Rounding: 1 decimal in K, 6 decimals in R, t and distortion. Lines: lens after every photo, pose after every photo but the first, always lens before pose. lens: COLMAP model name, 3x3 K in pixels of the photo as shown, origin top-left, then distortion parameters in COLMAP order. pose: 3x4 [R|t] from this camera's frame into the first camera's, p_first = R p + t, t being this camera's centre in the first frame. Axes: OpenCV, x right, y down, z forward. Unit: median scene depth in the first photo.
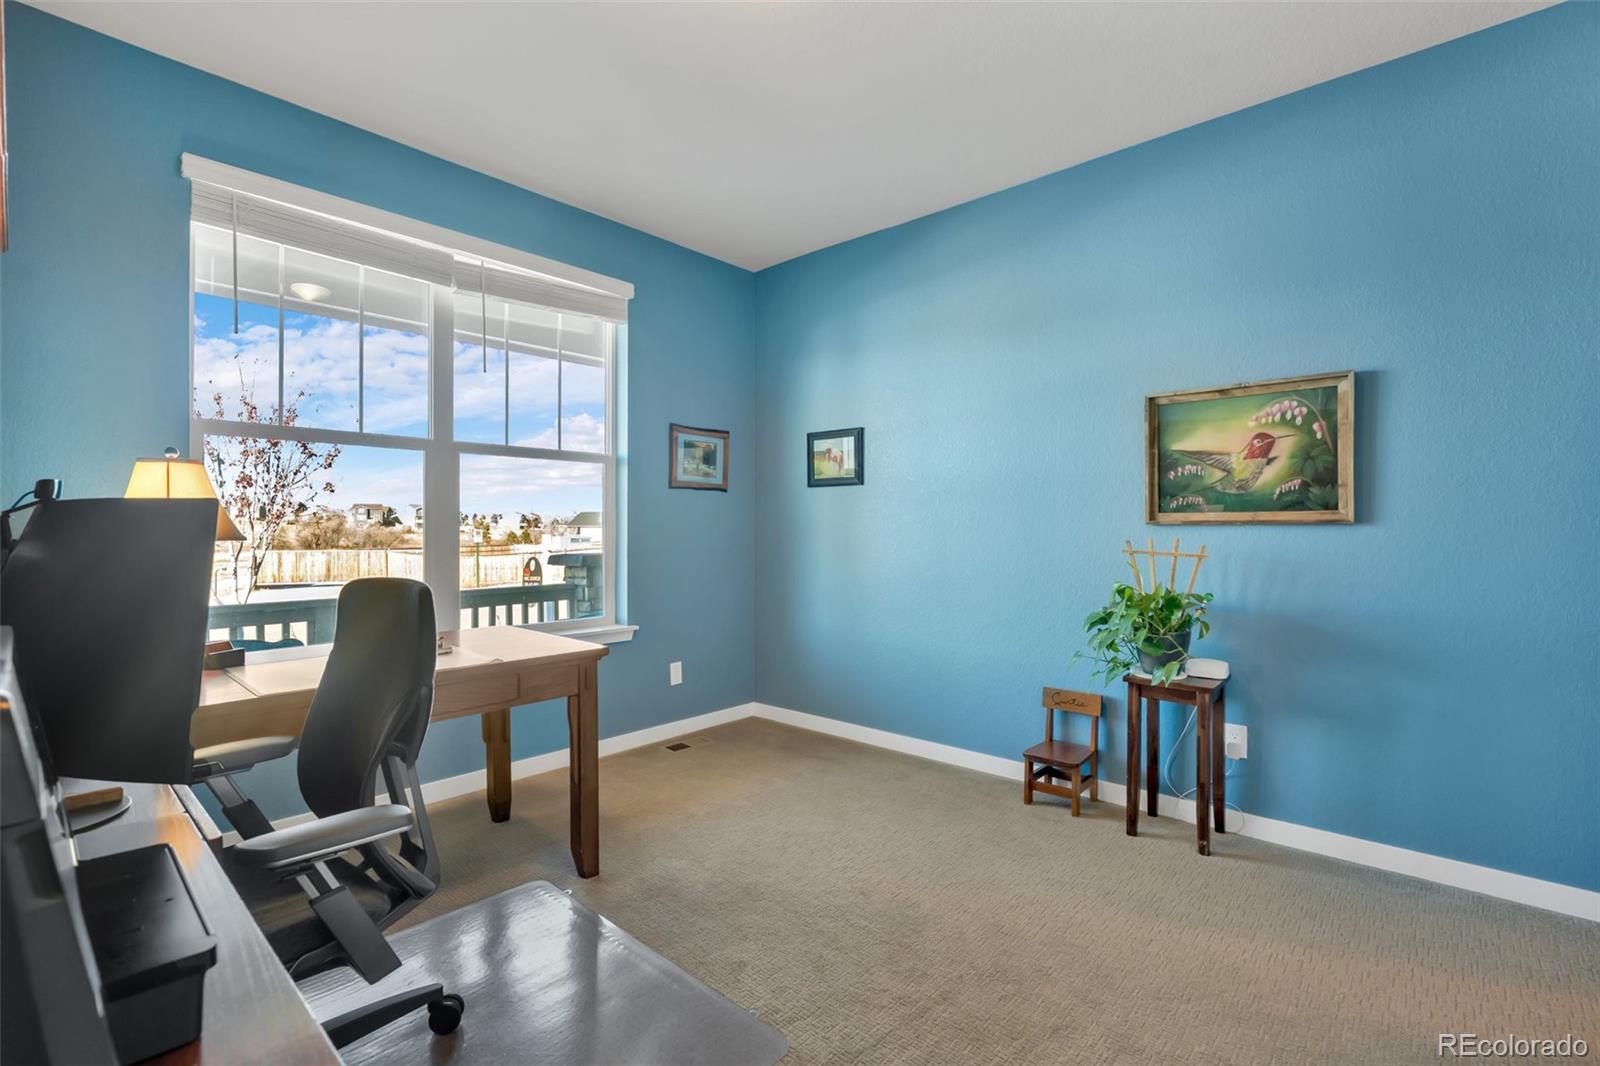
lens RADIAL K [[731.5, 0, 798.2], [0, 731.5, 533.8], [0, 0, 1]] dist [-0.004847, 0.003031]
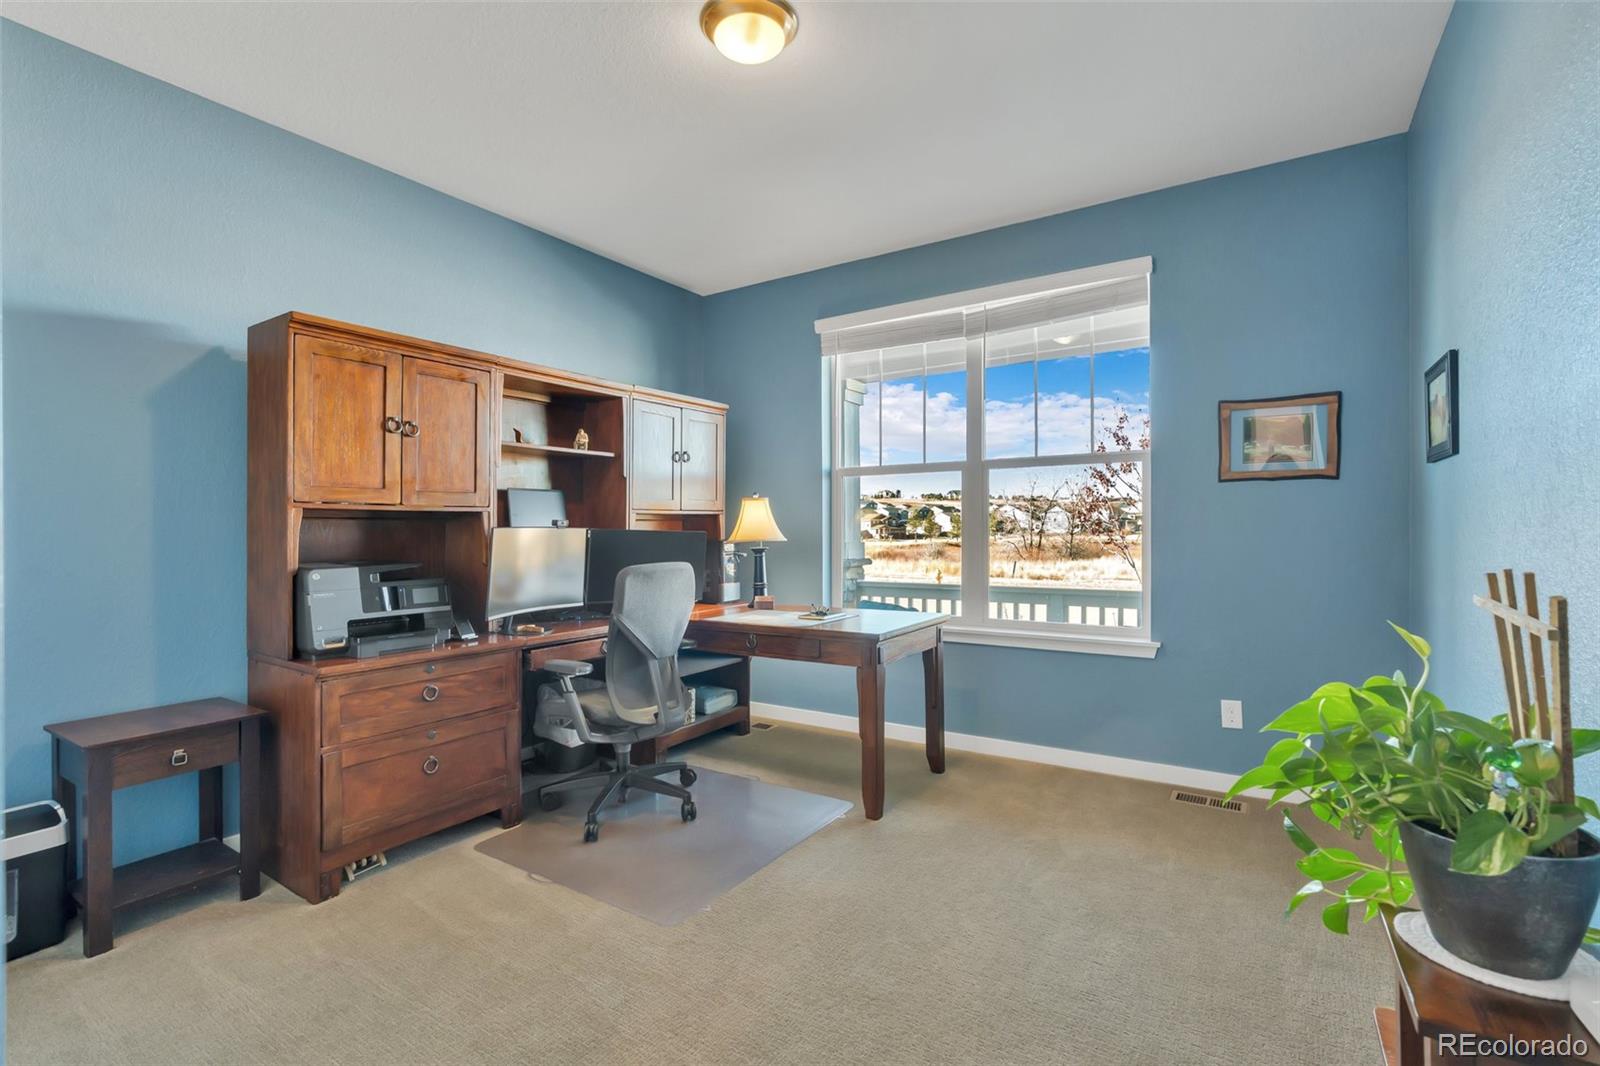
lens RADIAL K [[731.5, 0, 797.7], [0, 731.5, 527.2], [0, 0, 1]] dist [-0.004847, 0.003031]
pose [[0.166319, -0.007958, -0.986040, 0.687406], [-0.000226, 0.999967, -0.008109, -0.007003], [0.986072, 0.001571, 0.166312, 0.516636]]
